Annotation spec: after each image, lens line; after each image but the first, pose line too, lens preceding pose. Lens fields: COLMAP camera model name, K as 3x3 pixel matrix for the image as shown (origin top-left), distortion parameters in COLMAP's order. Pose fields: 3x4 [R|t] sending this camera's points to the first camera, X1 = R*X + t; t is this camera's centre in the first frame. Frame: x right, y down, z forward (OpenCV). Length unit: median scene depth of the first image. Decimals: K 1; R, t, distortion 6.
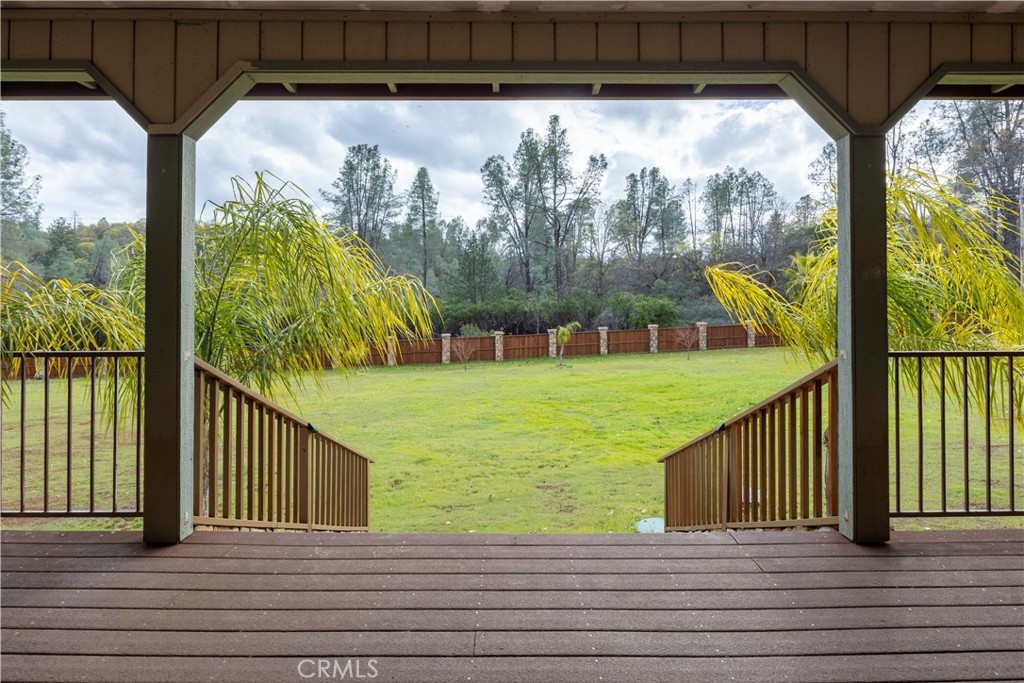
lens RADIAL K [[567.4, 0, 512.0], [0, 567.4, 327.0], [0, 0, 1]] dist [-0.002068, -0.001398]
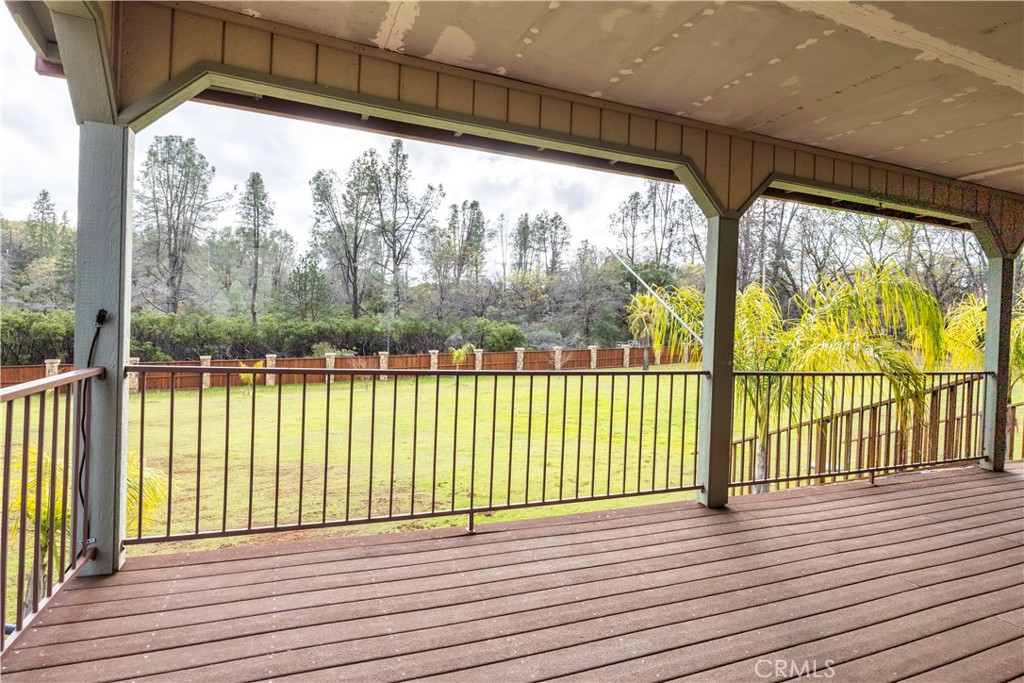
lens RADIAL K [[556.4, 0, 512.0], [0, 556.4, 341.5], [0, 0, 1]] dist [0.027317, -0.000550]
pose [[0.921811, 0.022396, 0.386992, -0.198444], [-0.020221, 0.999749, -0.009694, -0.006140], [-0.387112, 0.001111, 0.922032, -0.027981]]
